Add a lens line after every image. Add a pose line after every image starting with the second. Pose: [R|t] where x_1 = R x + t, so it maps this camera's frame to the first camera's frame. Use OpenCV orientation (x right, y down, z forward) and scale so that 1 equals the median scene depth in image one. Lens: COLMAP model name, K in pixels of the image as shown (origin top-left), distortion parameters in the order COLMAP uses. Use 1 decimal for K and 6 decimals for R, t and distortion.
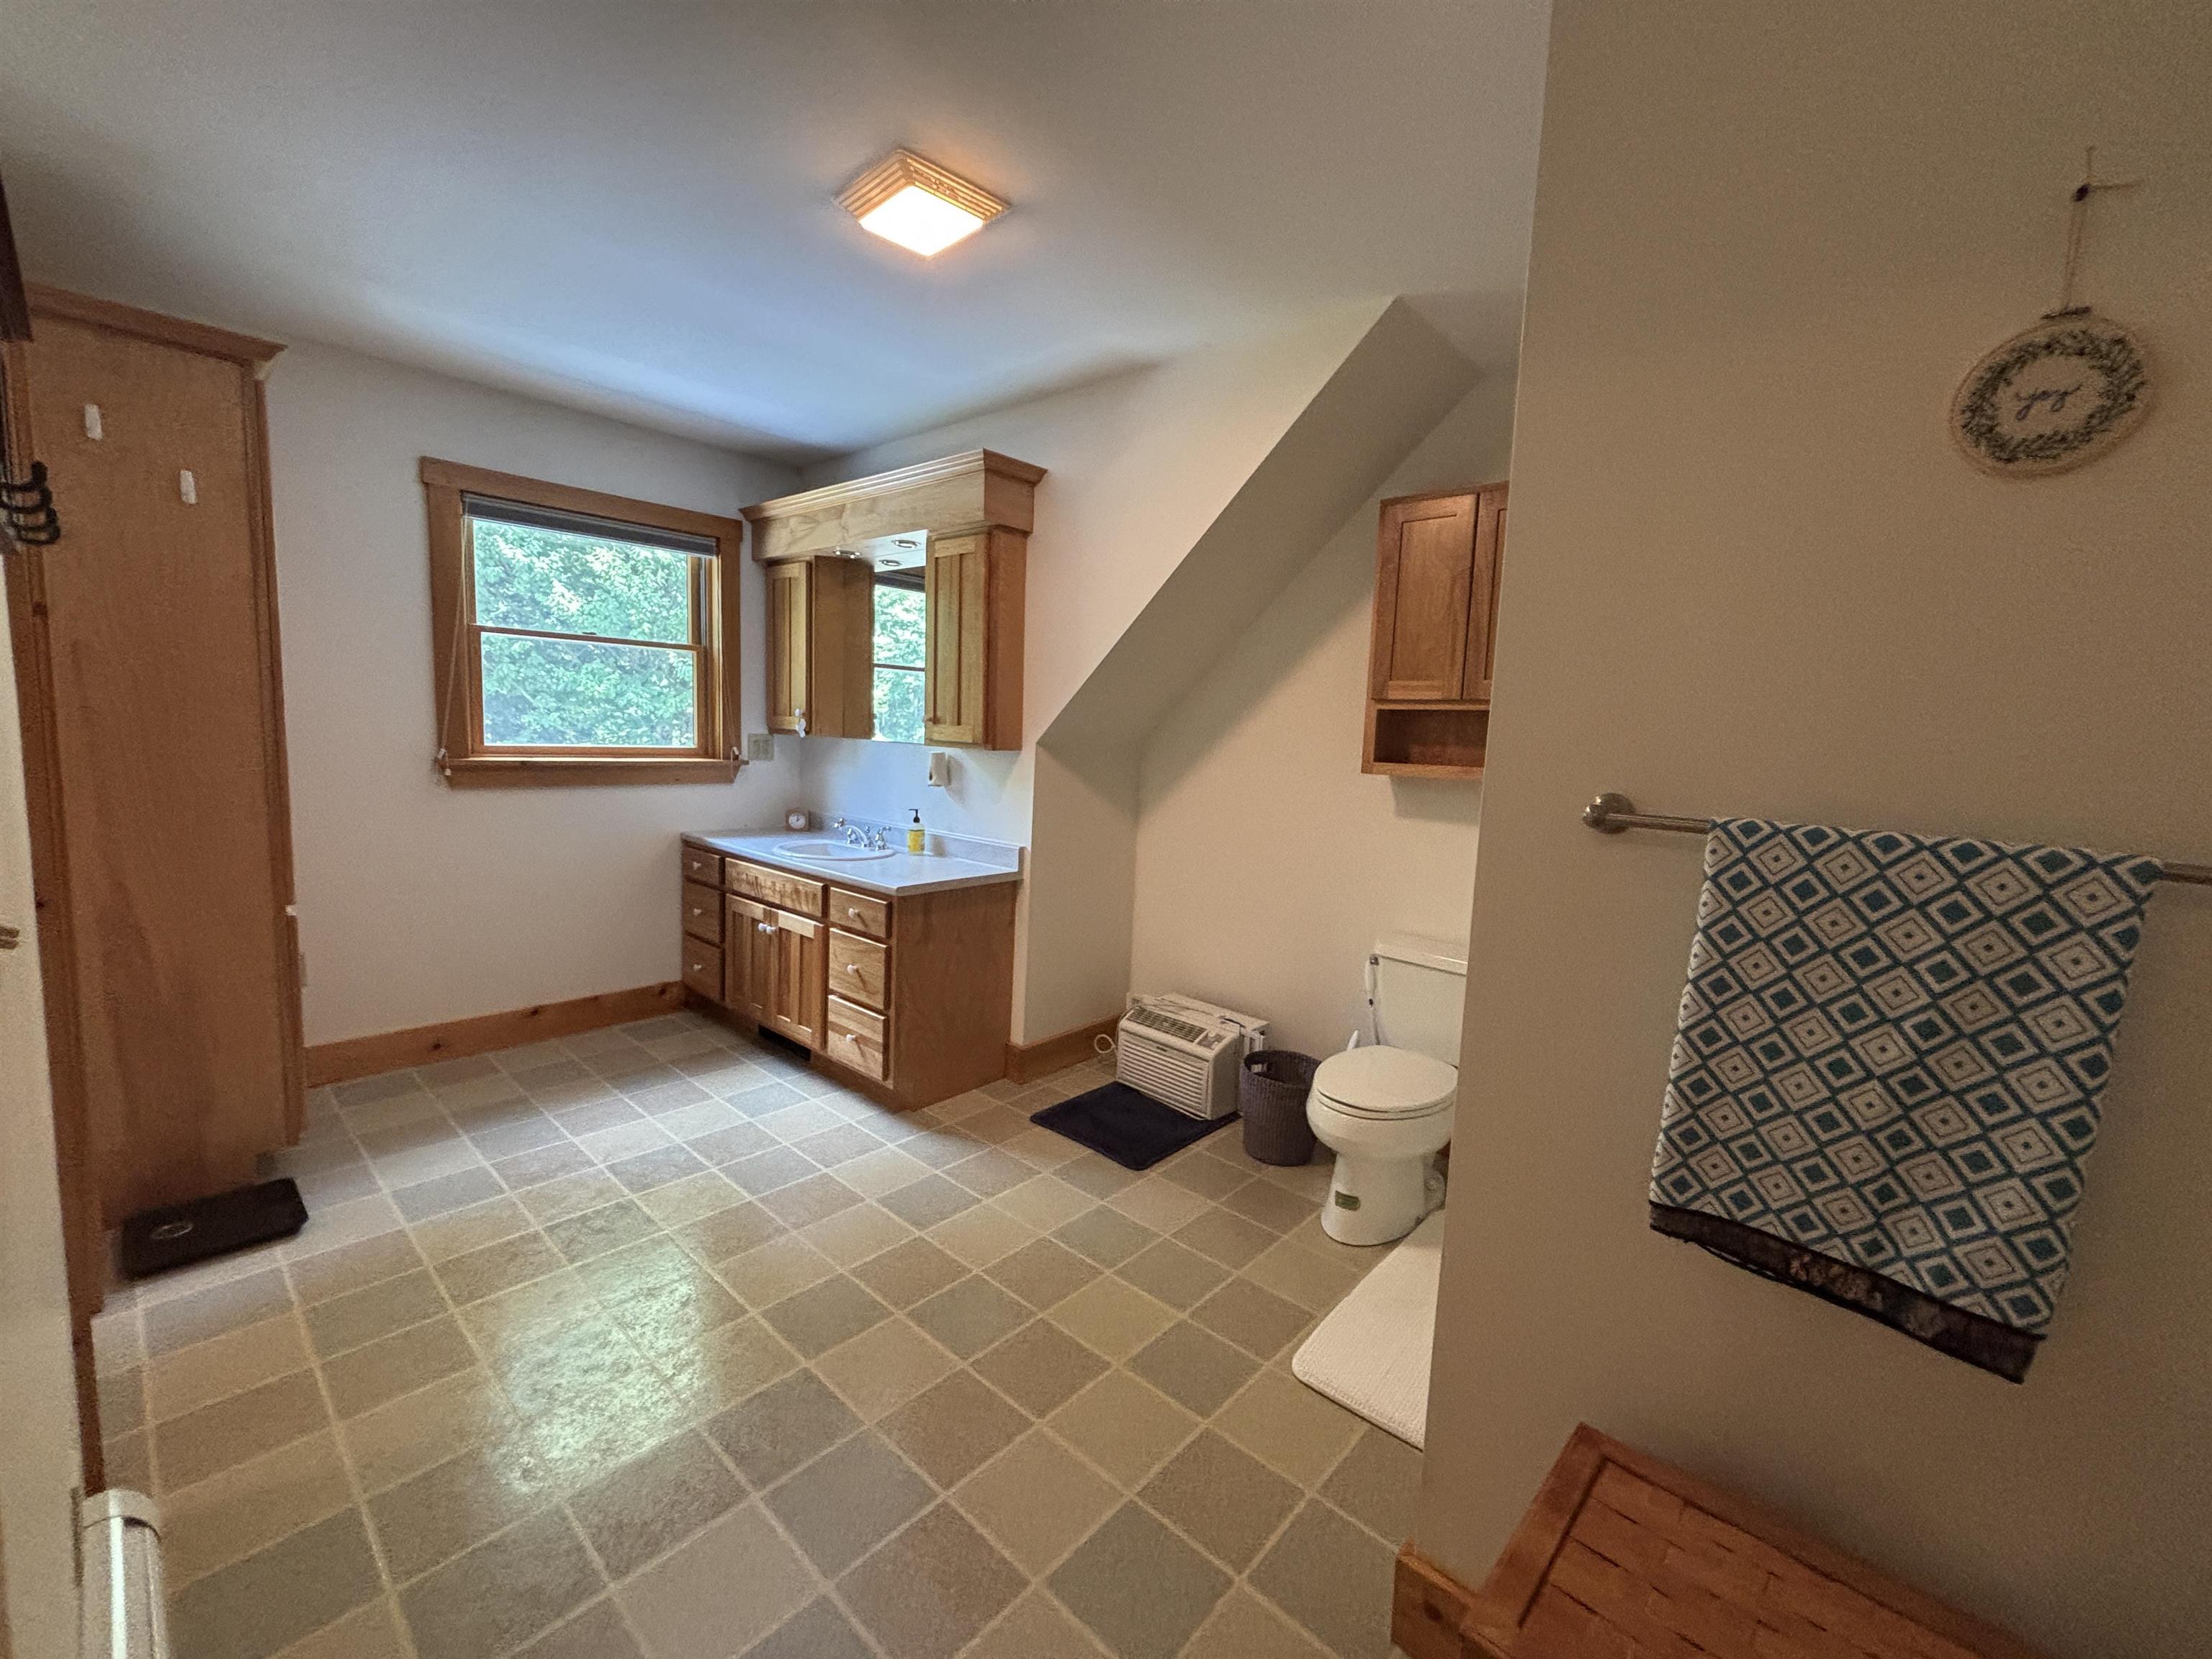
lens RADIAL K [[905.6, 0, 1109.5], [0, 905.6, 831.6], [0, 0, 1]] dist [0.000149, -0.001291]
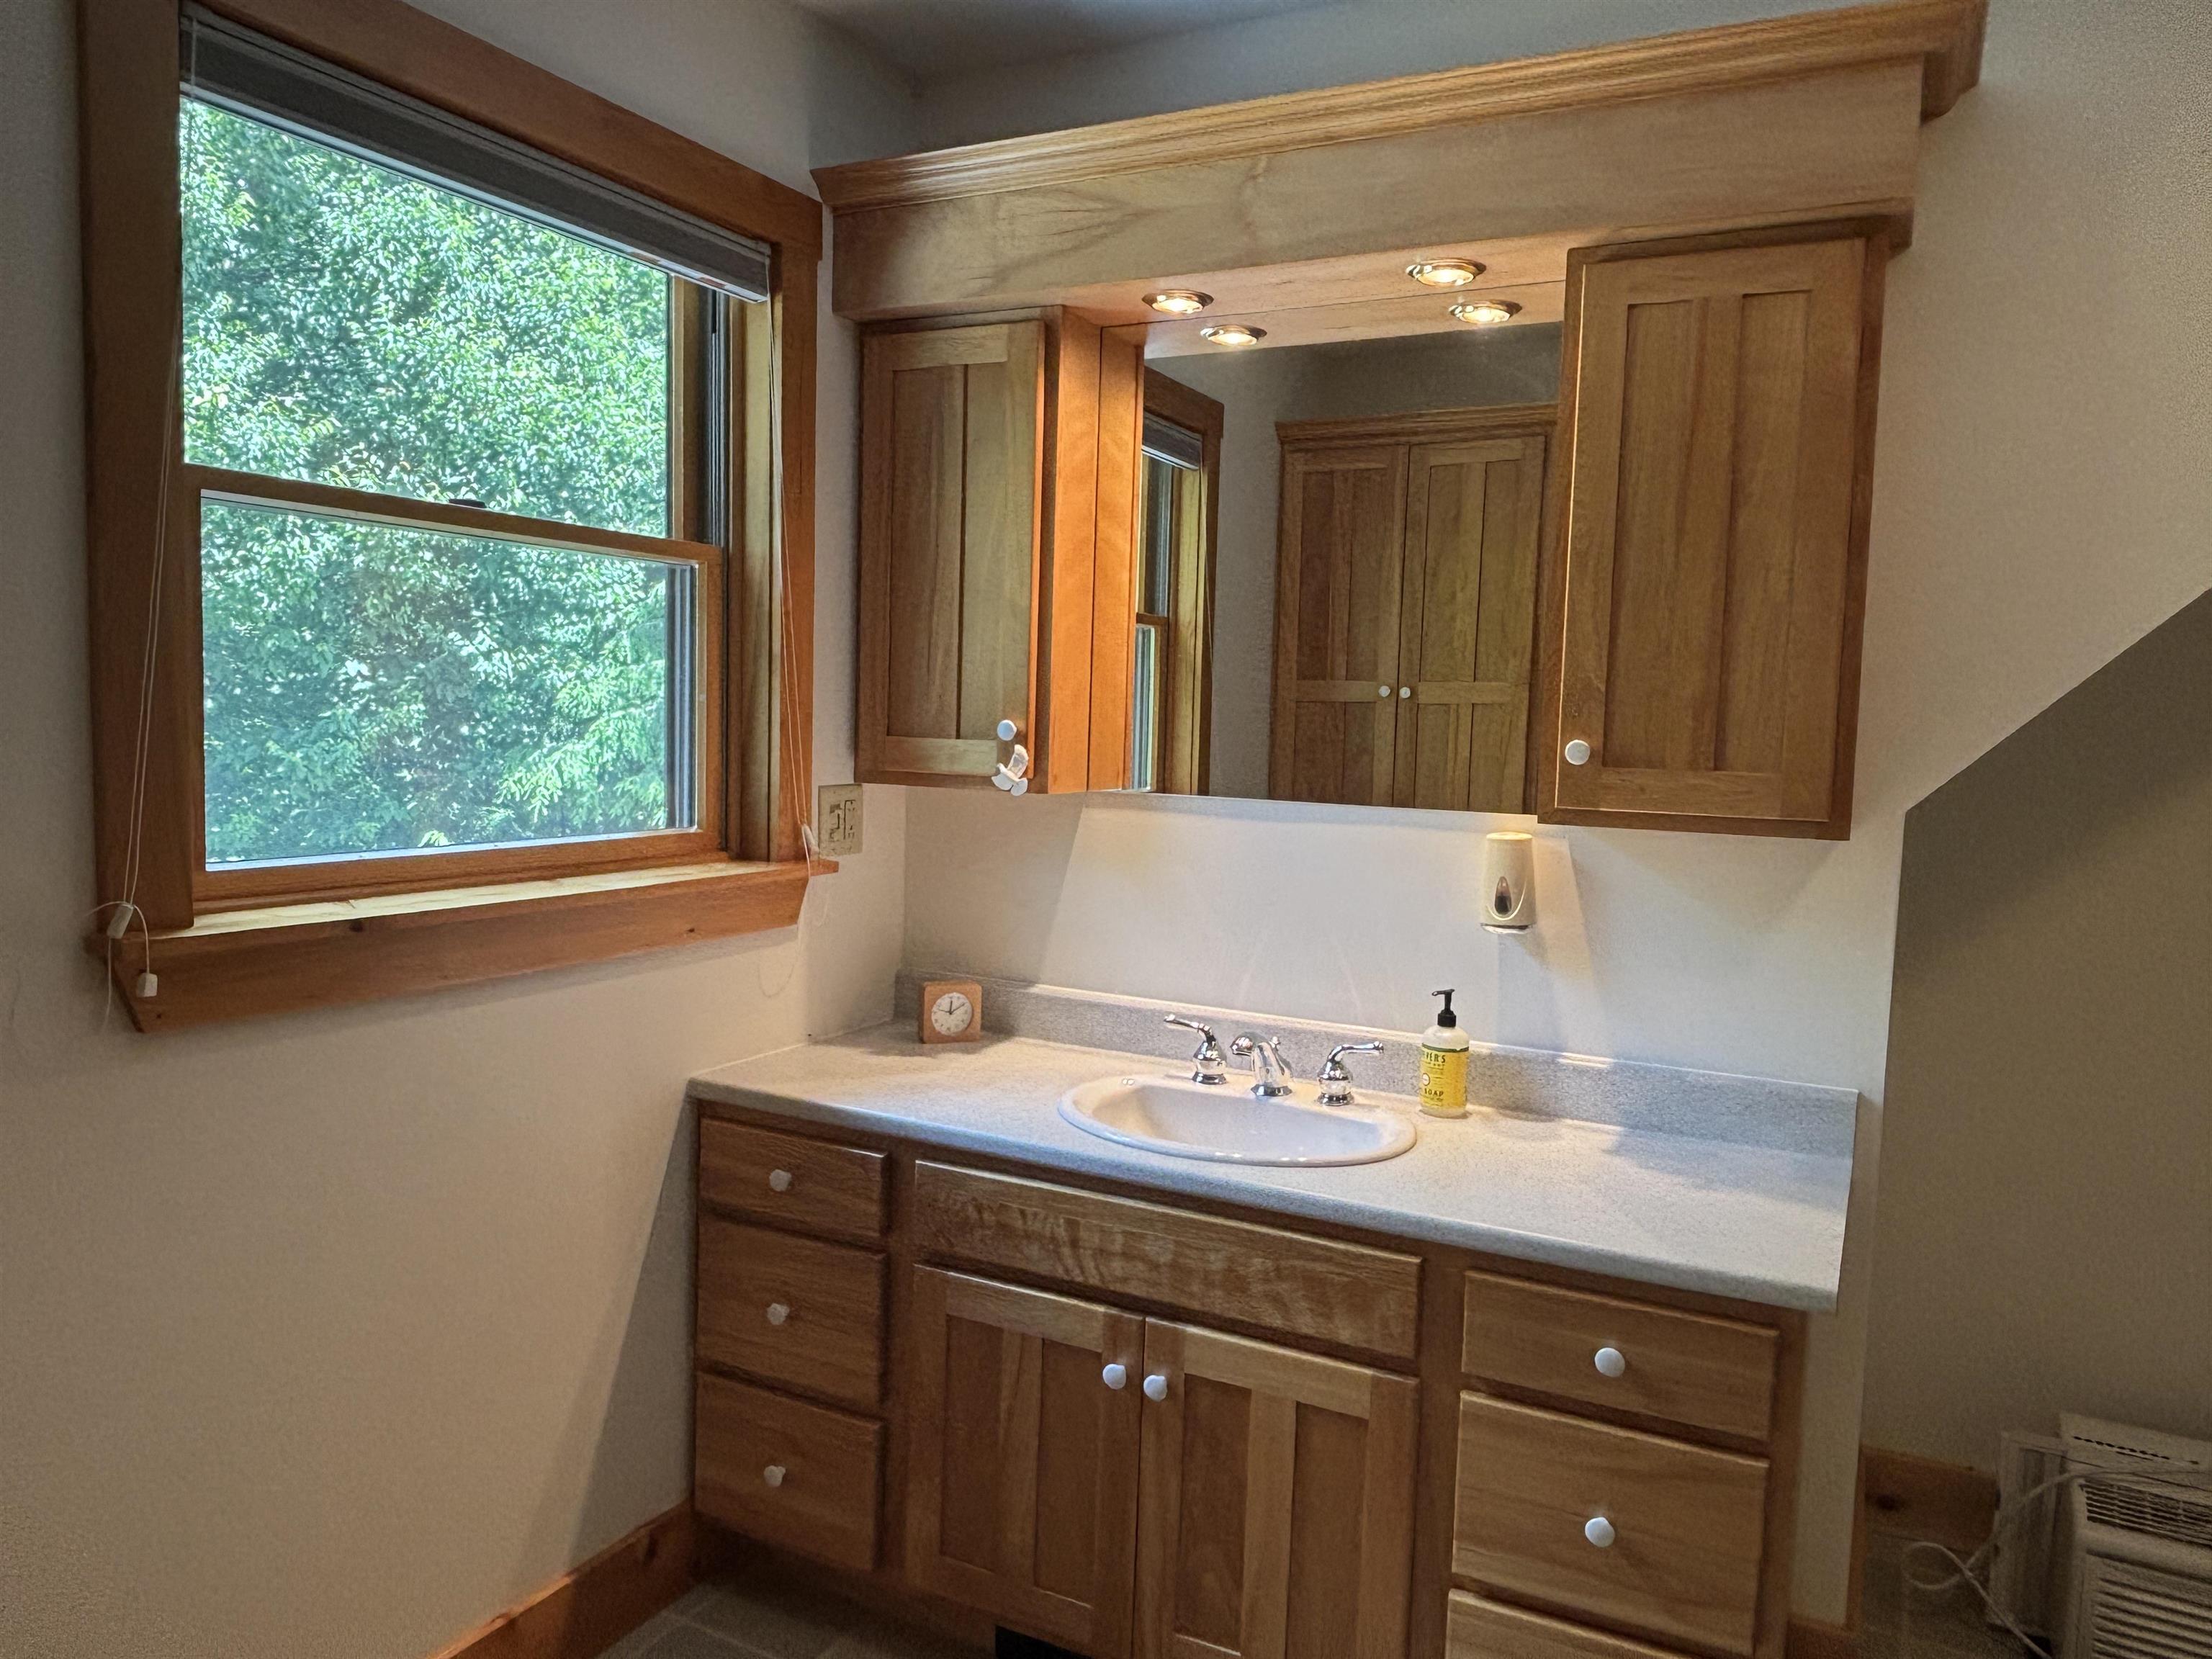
lens RADIAL K [[1505.6, 0, 1102.5], [0, 1505.6, 838.3], [0, 0, 1]] dist [0.006433, -0.003000]
pose [[0.967882, -0.027965, 0.249844, -0.520079], [0.033992, 0.999225, -0.019840, -0.082857], [-0.249096, 0.027695, 0.968083, 0.449875]]
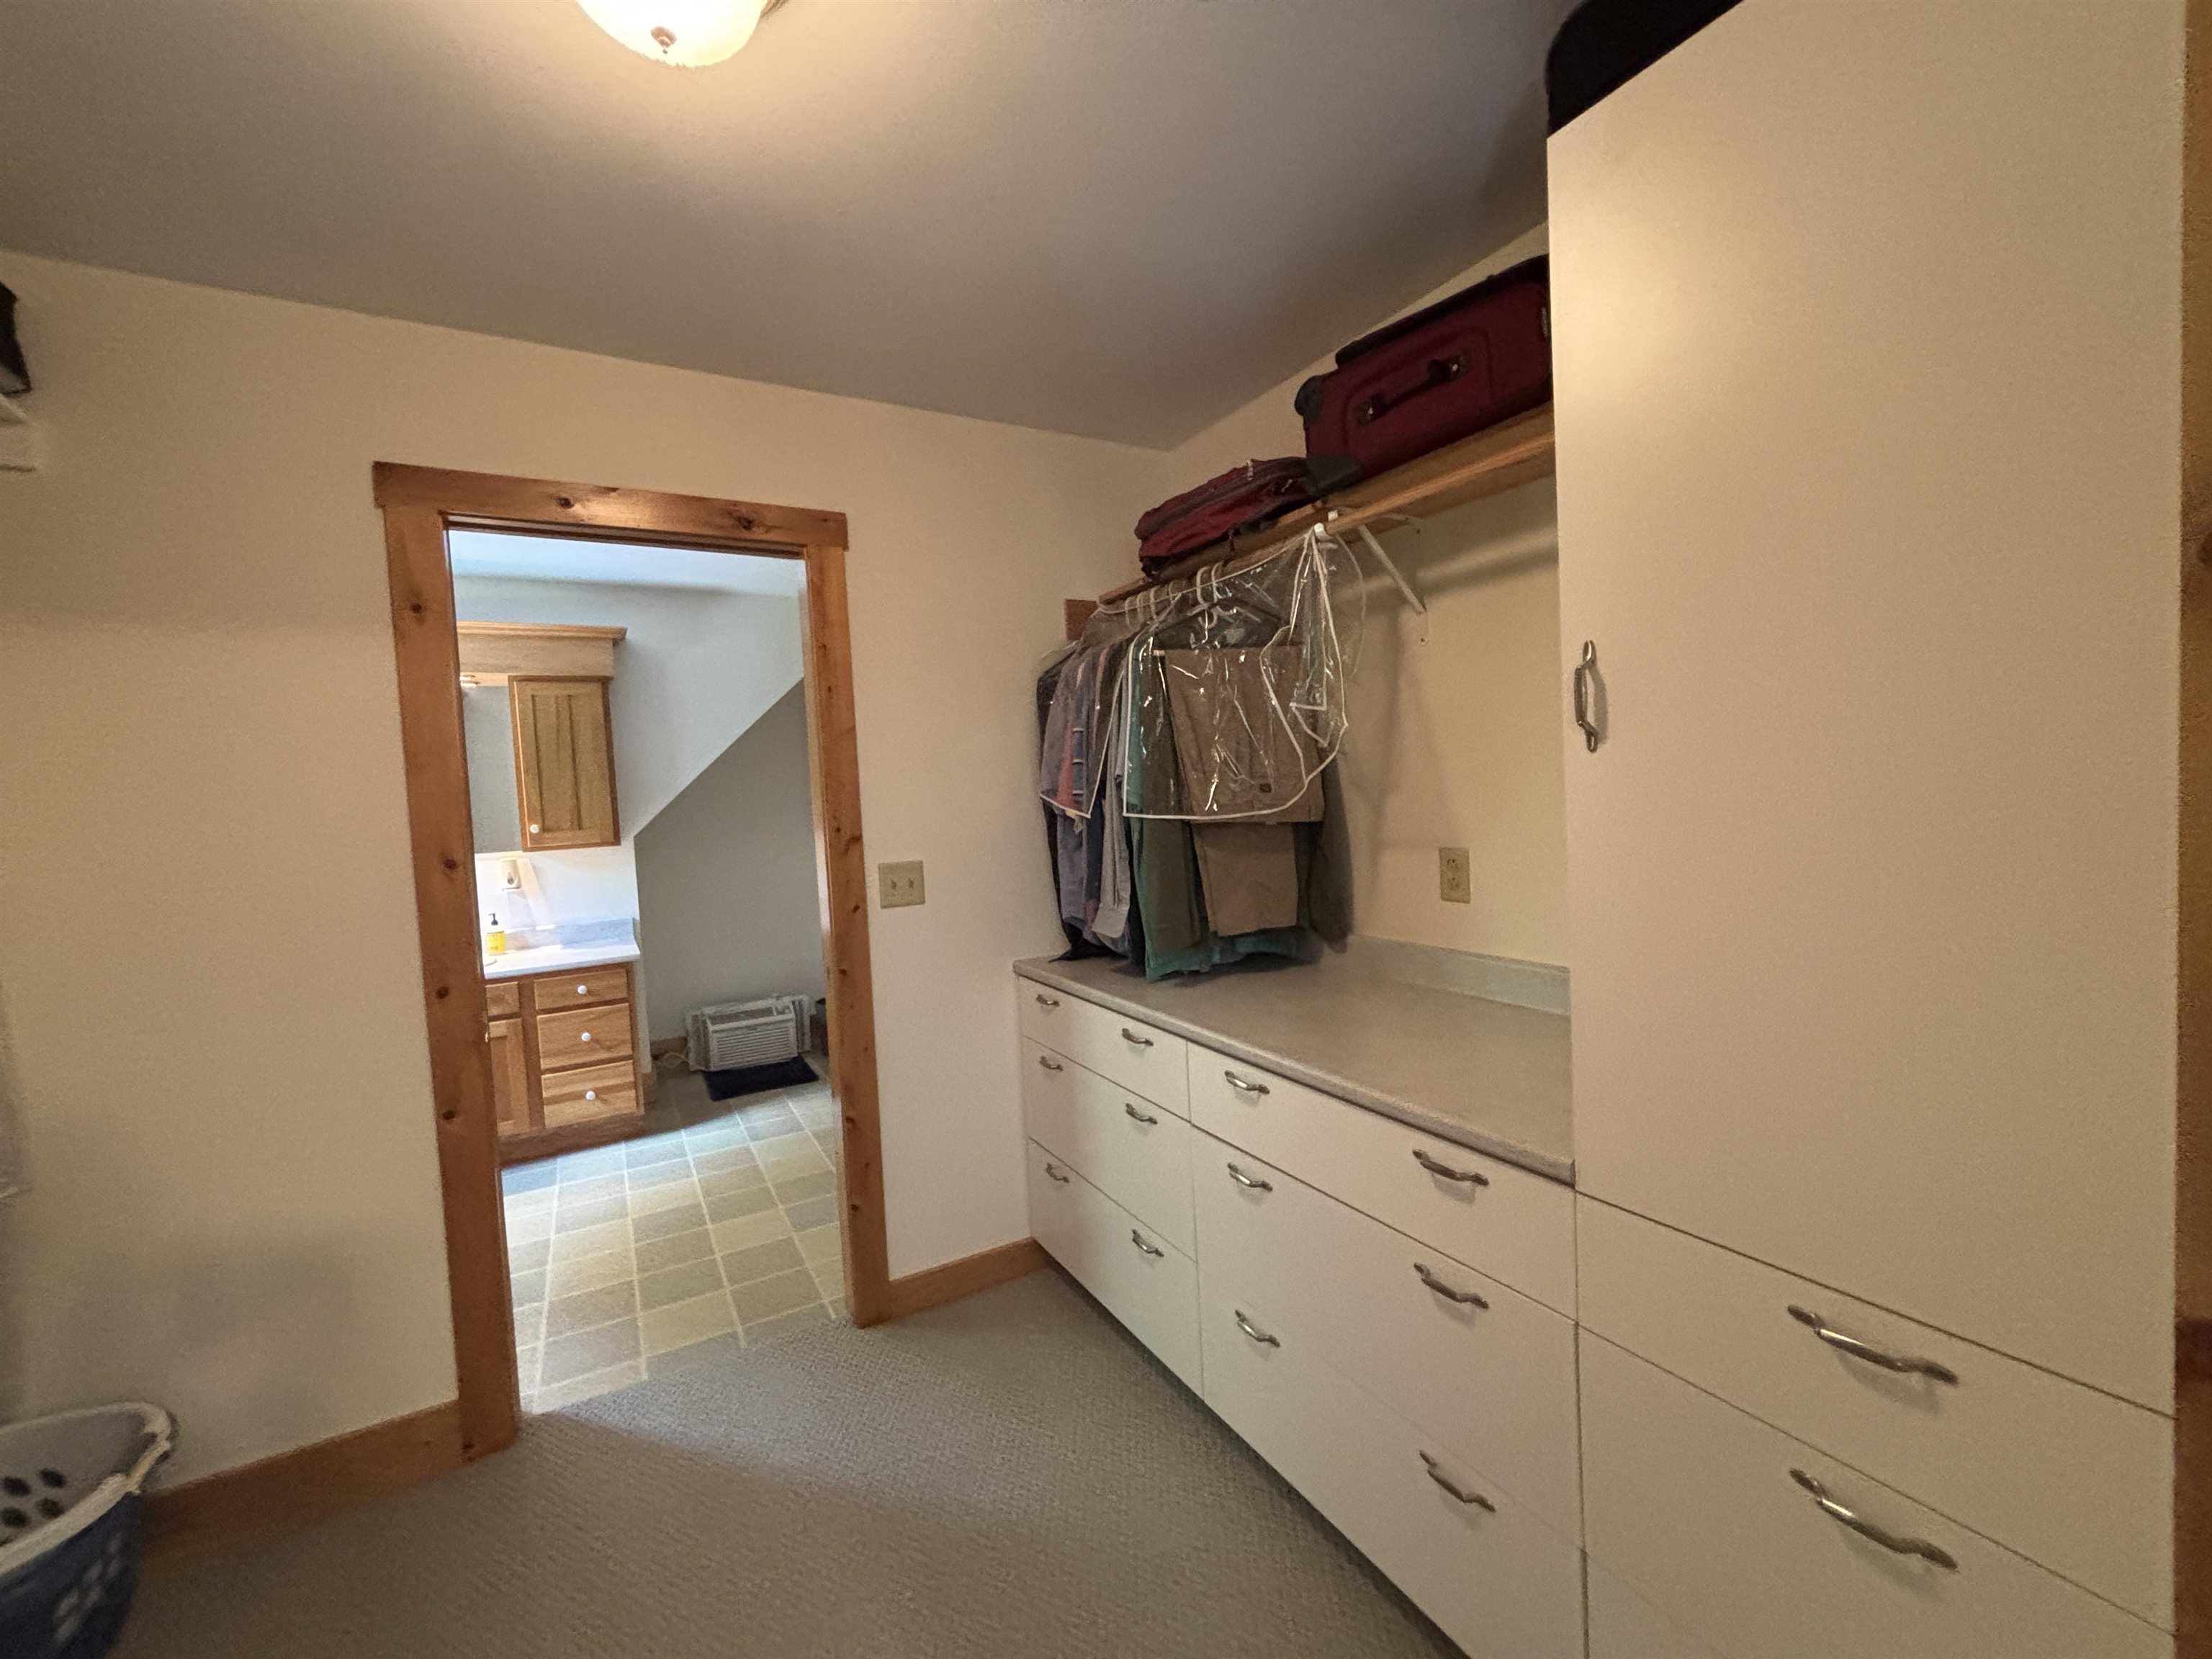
lens RADIAL K [[905.6, 0, 1089.1], [0, 905.6, 824.3], [0, 0, 1]] dist [0.000149, -0.001291]
pose [[0.318614, -0.094660, 0.943146, -1.045955], [0.170940, 0.984426, 0.041056, -0.054622], [-0.932344, 0.148141, 0.329833, -0.058204]]
